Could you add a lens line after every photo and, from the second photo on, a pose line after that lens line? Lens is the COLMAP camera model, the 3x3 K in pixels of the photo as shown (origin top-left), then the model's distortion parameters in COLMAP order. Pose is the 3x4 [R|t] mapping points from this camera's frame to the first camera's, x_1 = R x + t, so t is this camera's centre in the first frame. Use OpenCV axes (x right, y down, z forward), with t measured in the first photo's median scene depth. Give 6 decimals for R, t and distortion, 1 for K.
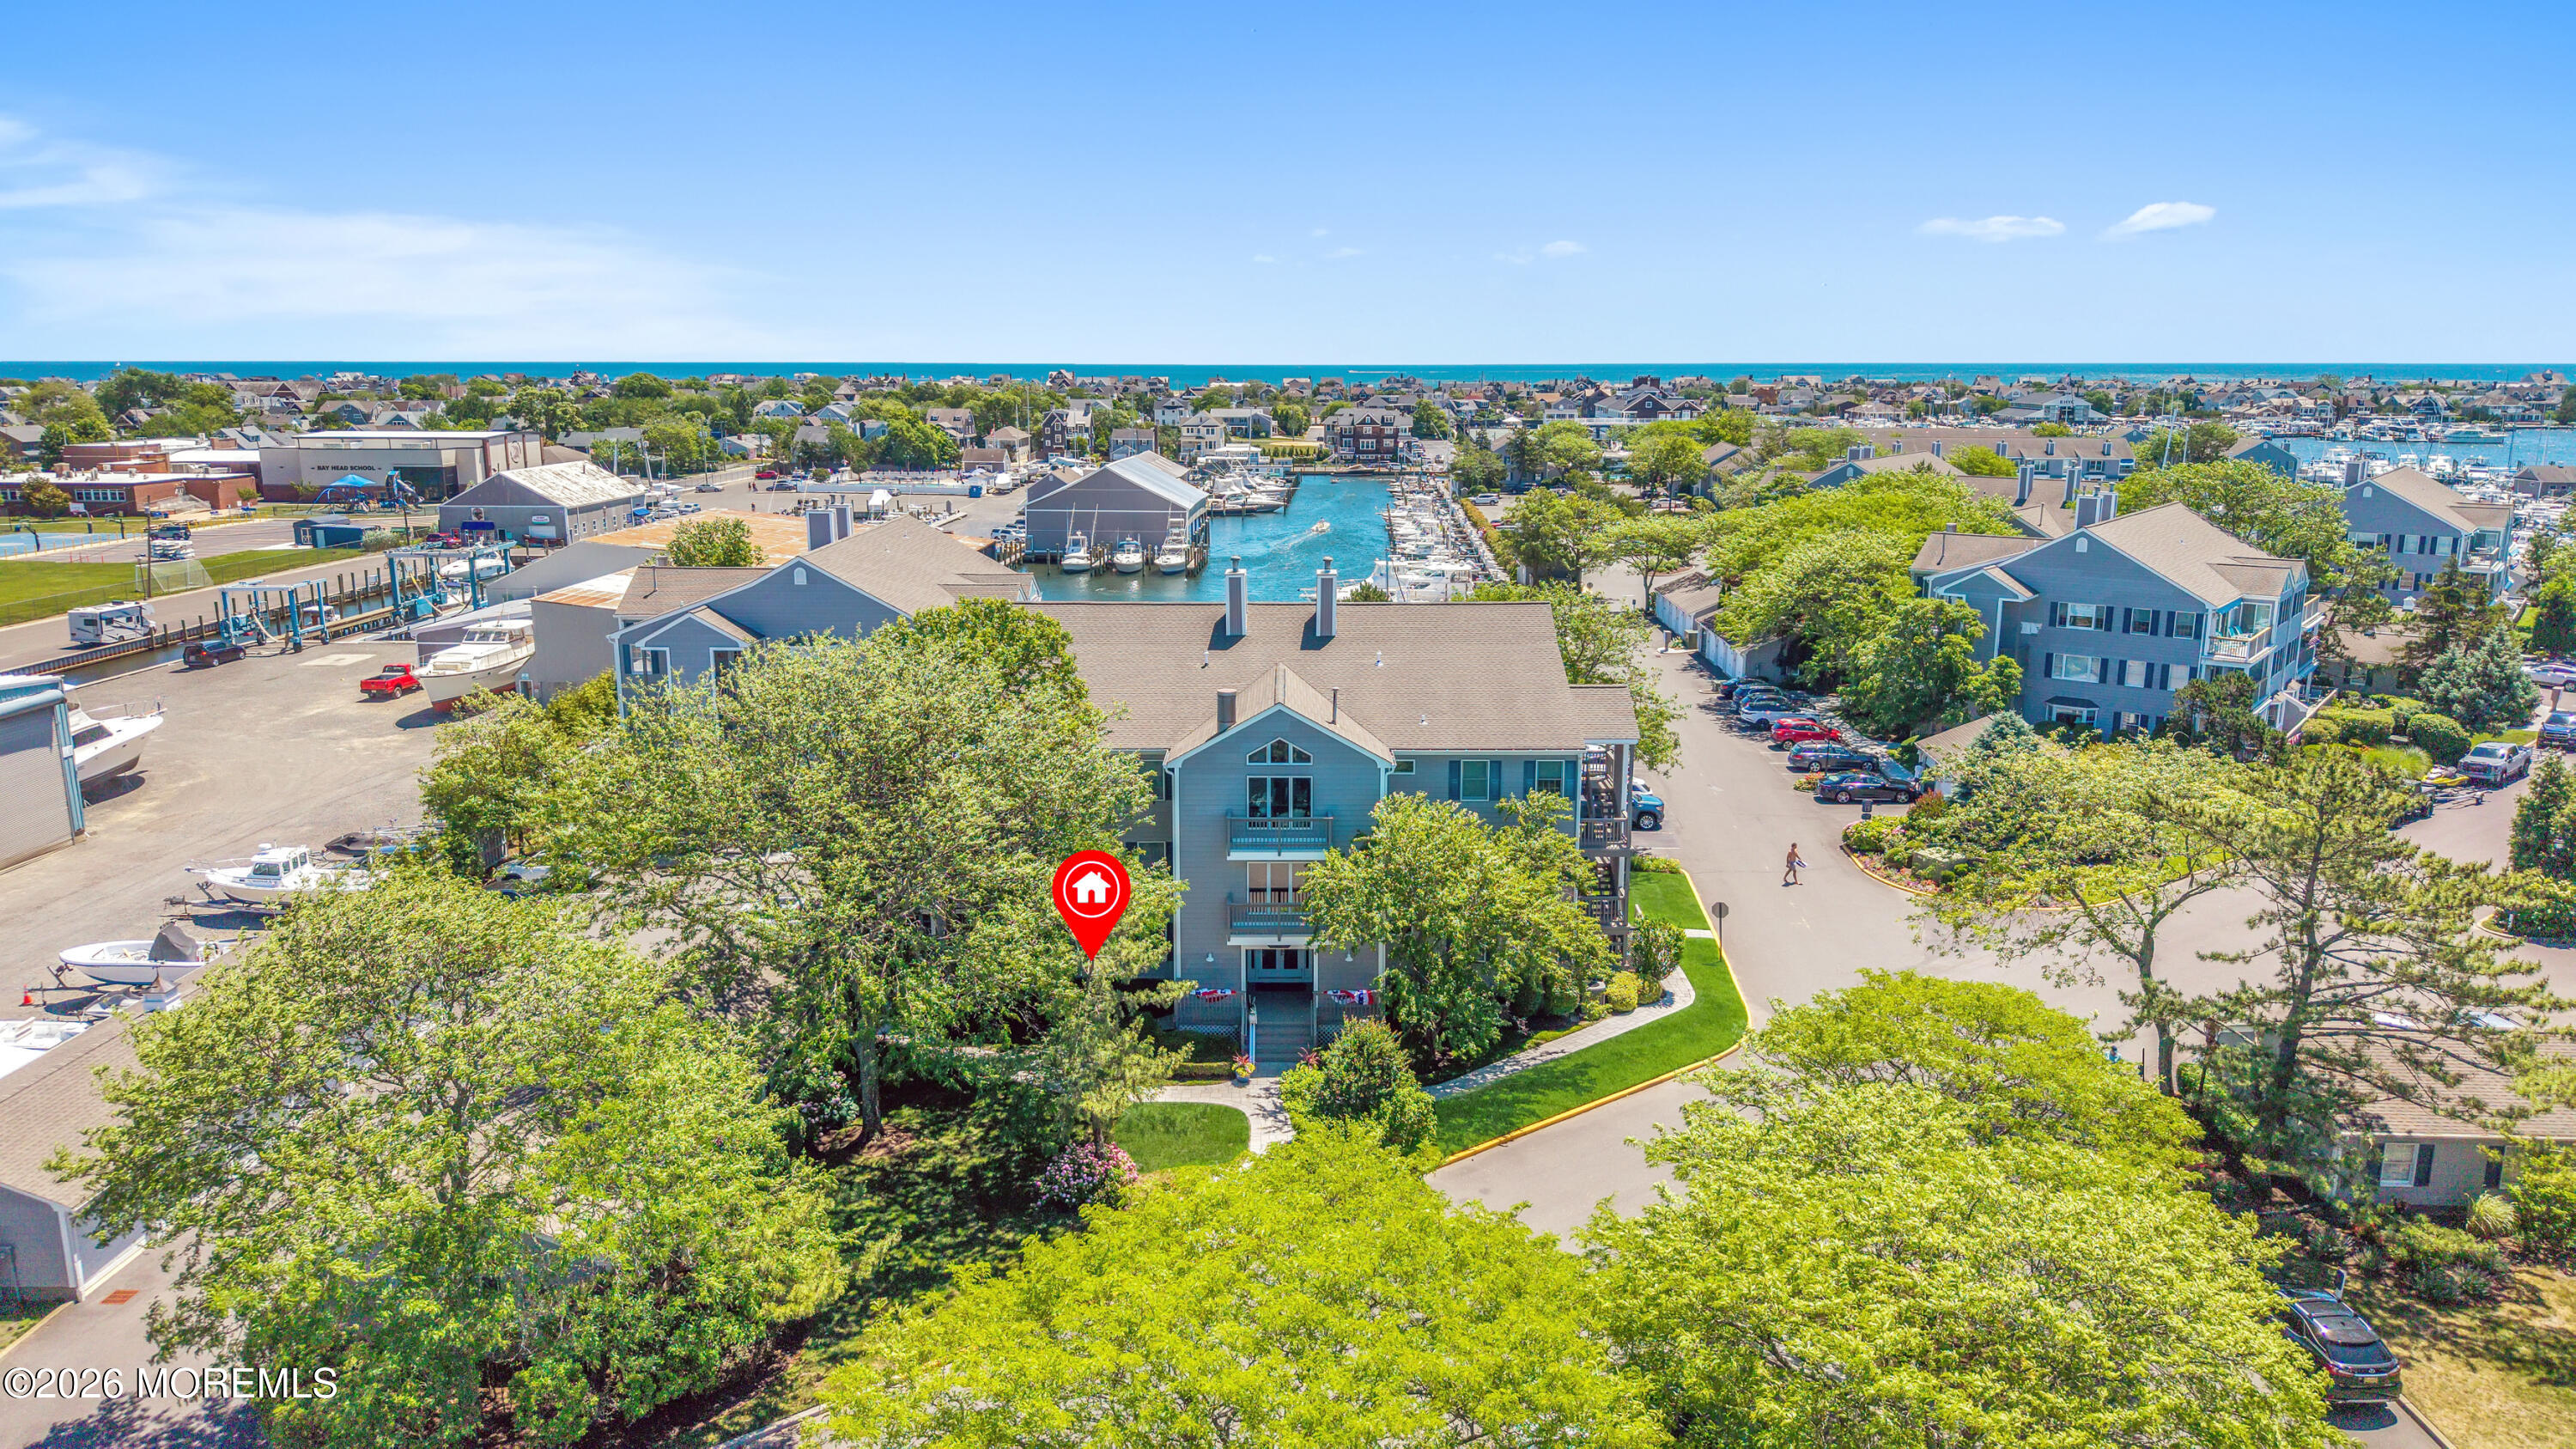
lens RADIAL K [[1712.5, 0, 1288.0], [0, 1712.5, 724.5], [0, 0, 1]] dist [0.053960, -0.090127]
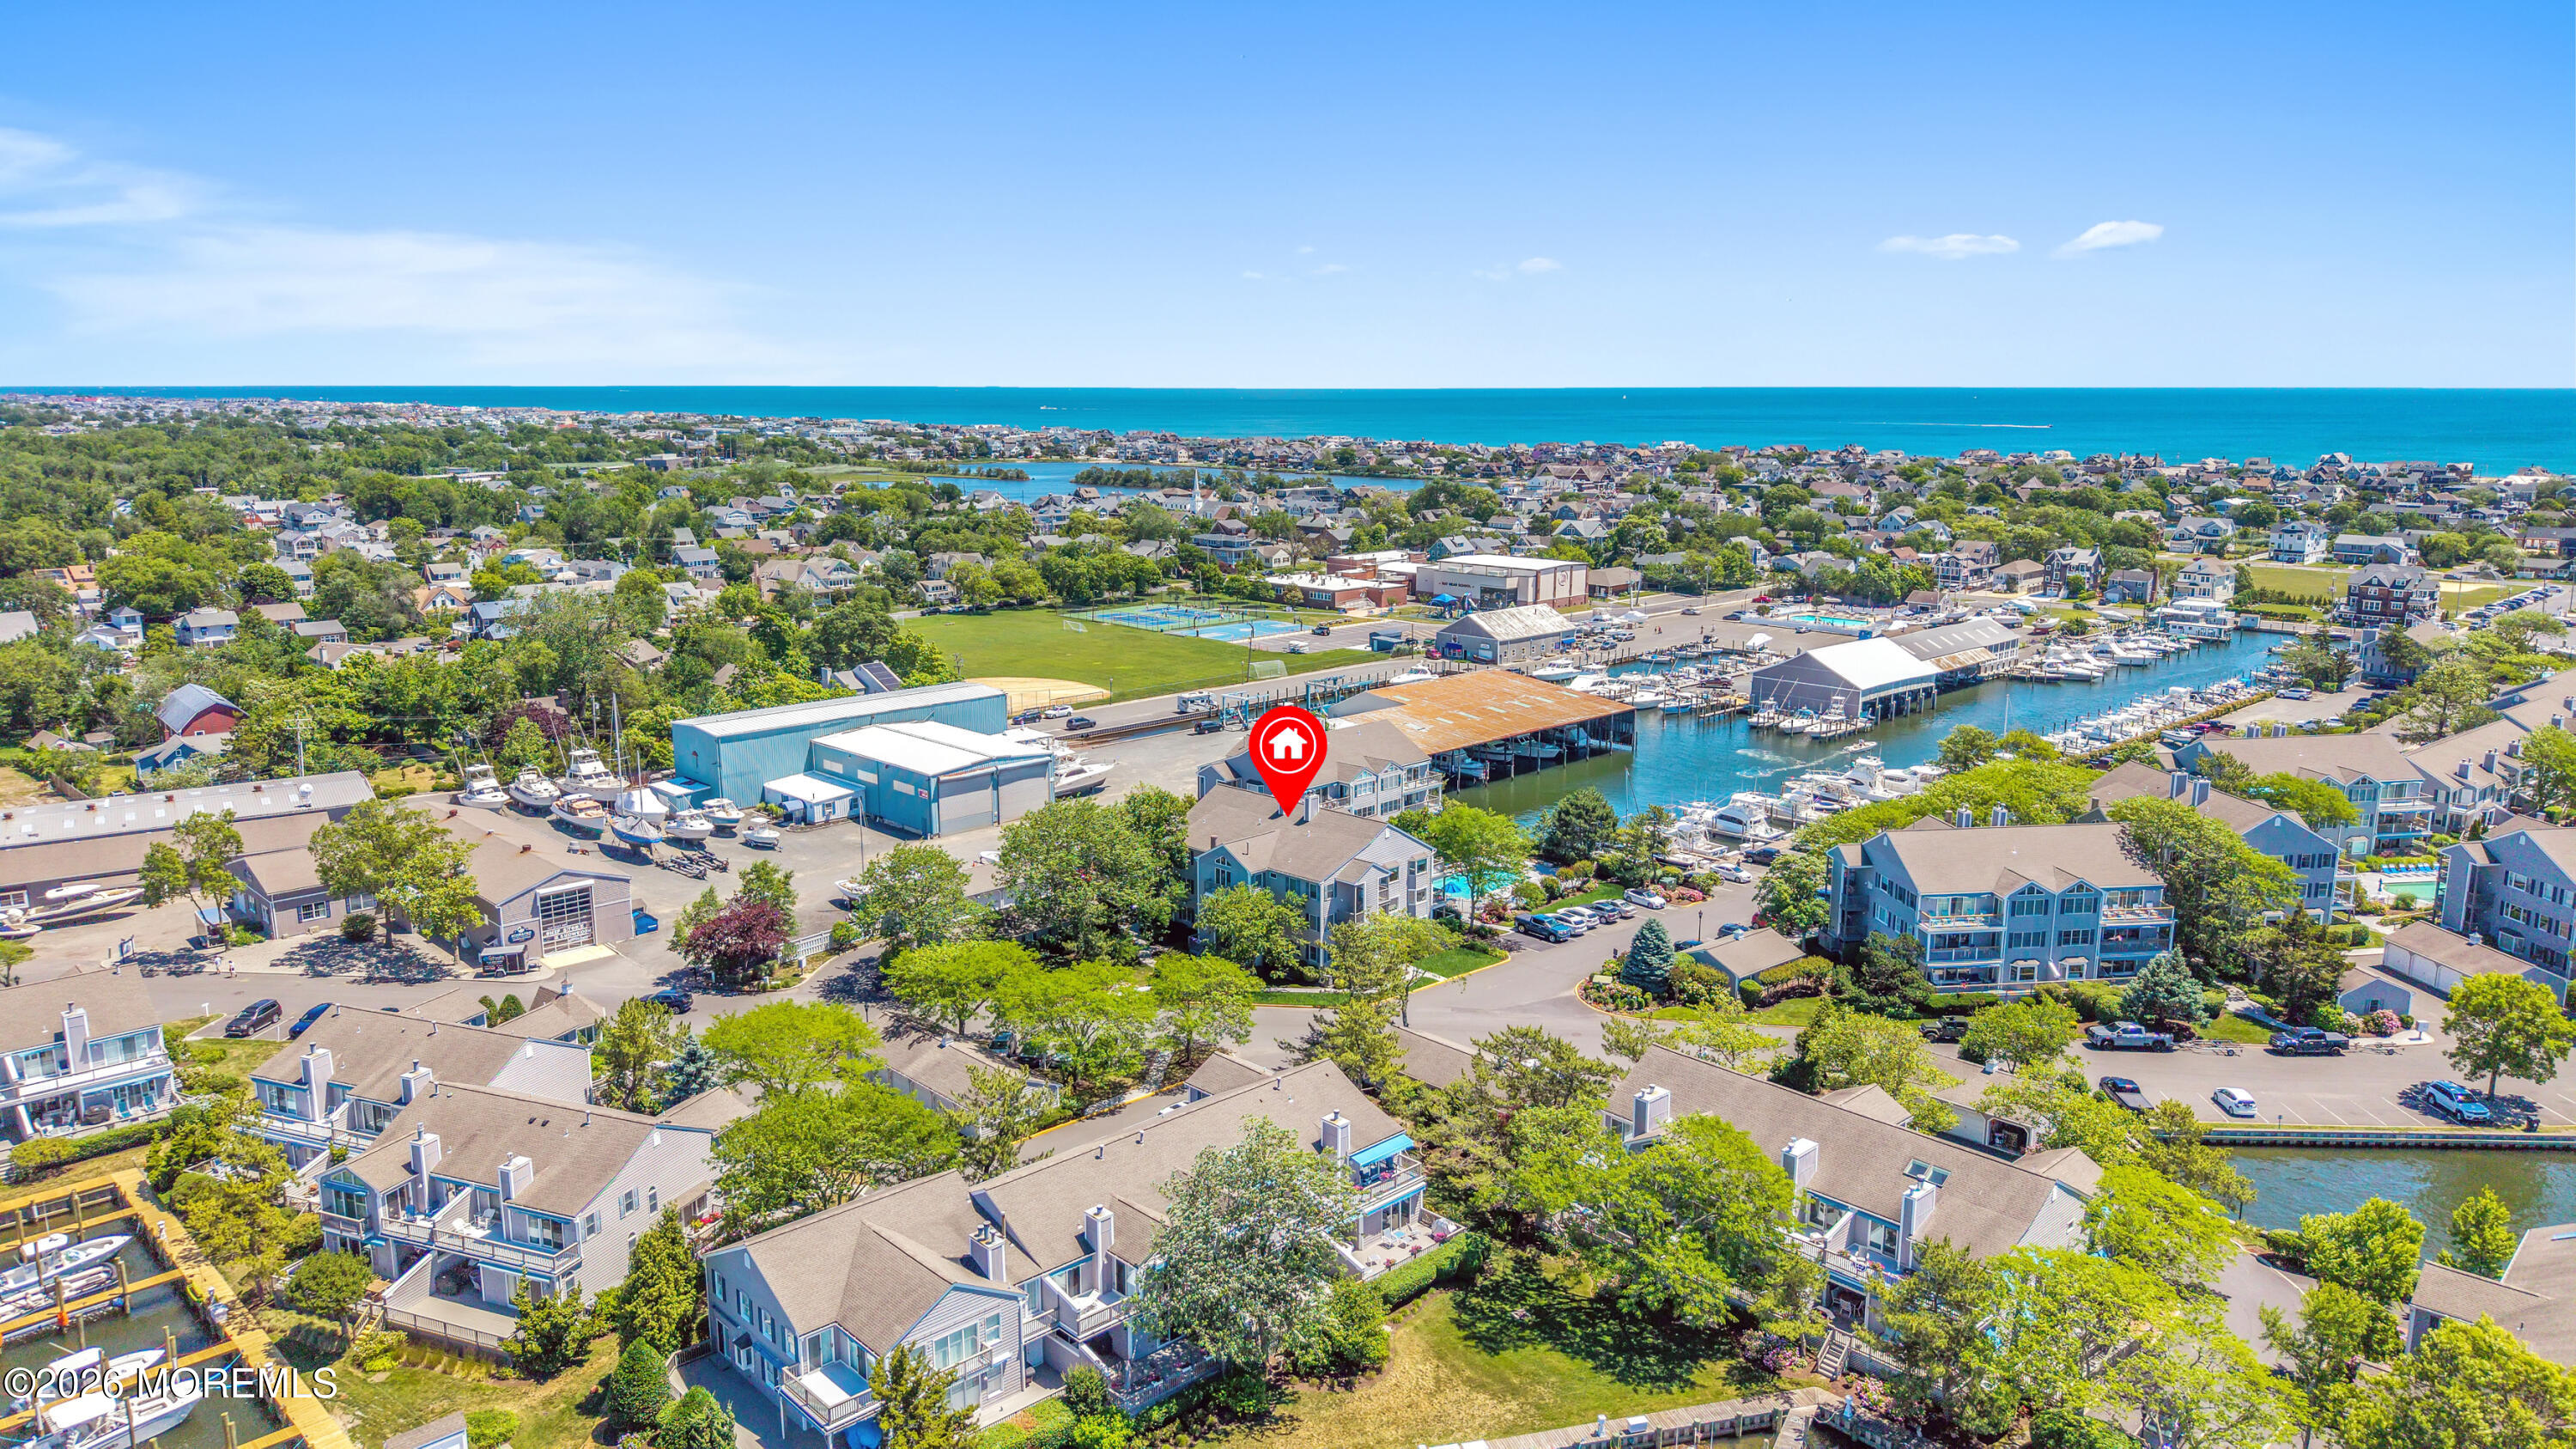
lens RADIAL K [[1704.9, 0, 1288.0], [0, 1704.9, 724.5], [0, 0, 1]] dist [0.038896, -0.003843]
pose [[0.714855, 0.134761, -0.686164, 0.840514], [-0.142680, 0.988721, 0.045535, -0.149292], [0.684561, 0.065351, 0.726020, -0.418072]]
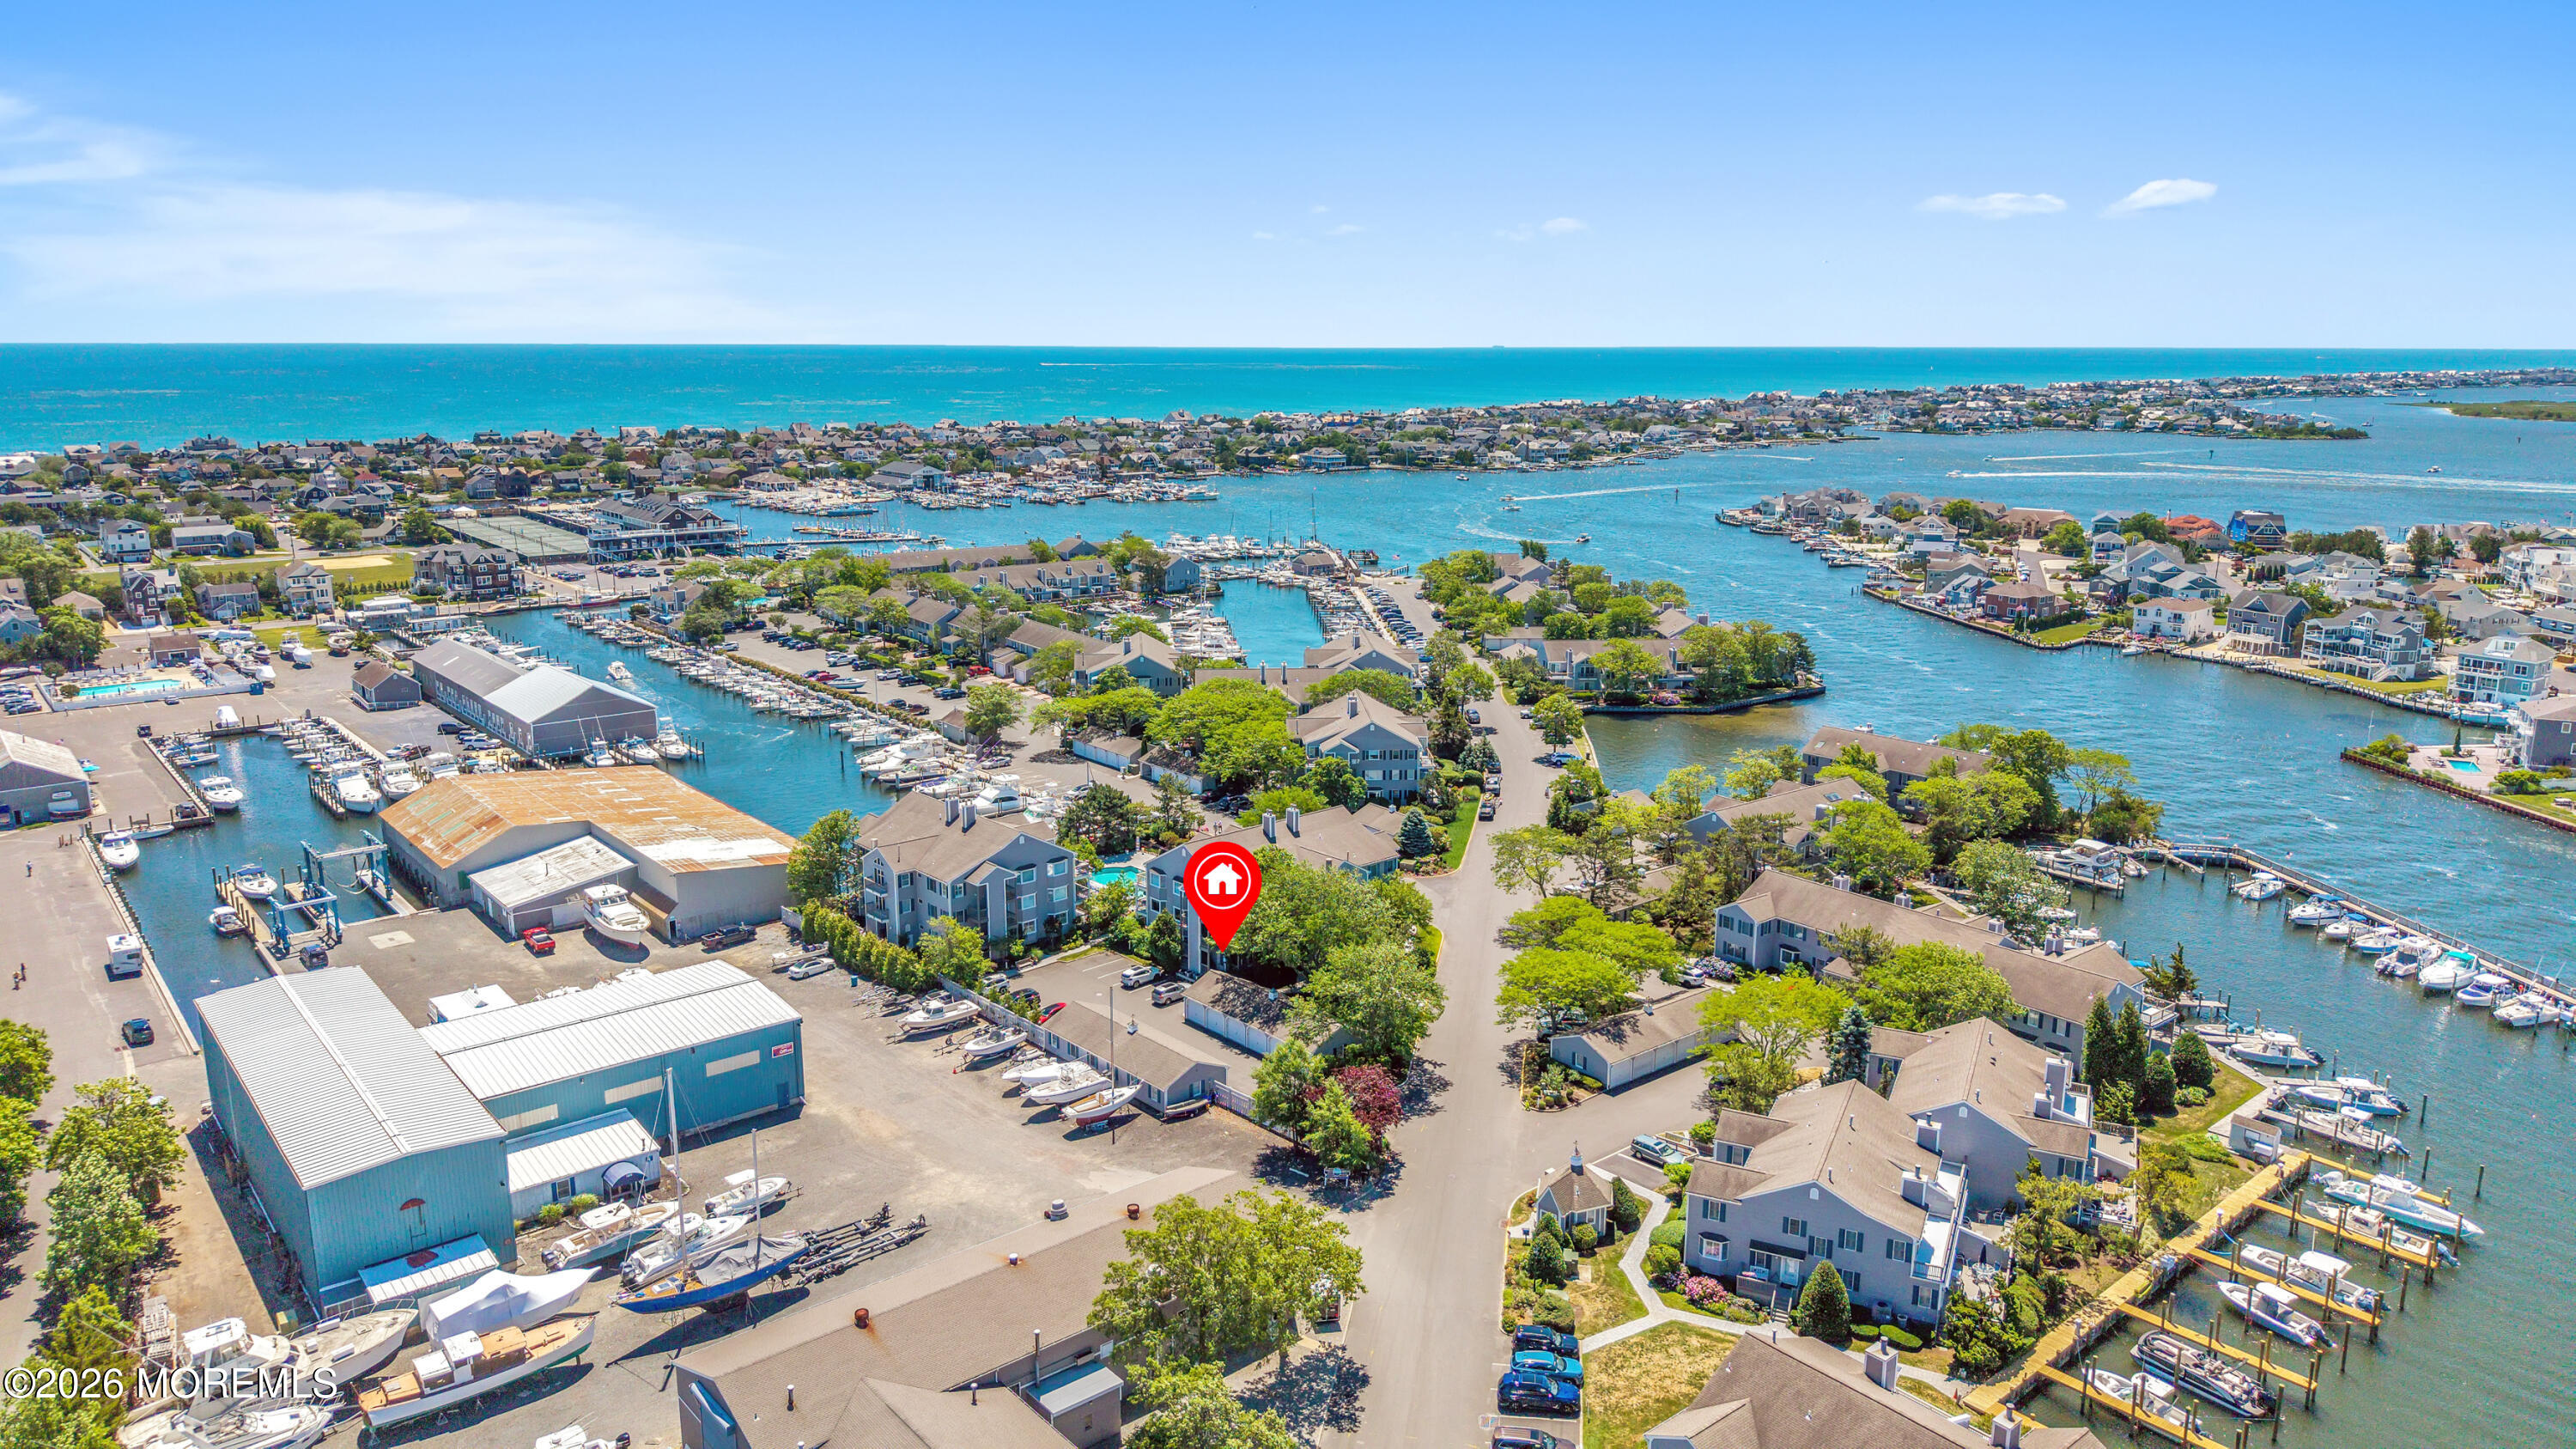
lens RADIAL K [[1713.9, 0, 1288.0], [0, 1713.9, 724.5], [0, 0, 1]] dist [0.093781, -0.140987]
pose [[0.746801, -0.144118, 0.649245, -0.899957], [0.135780, 0.988715, 0.063291, -0.203275], [-0.651039, 0.040889, 0.757942, -0.583812]]
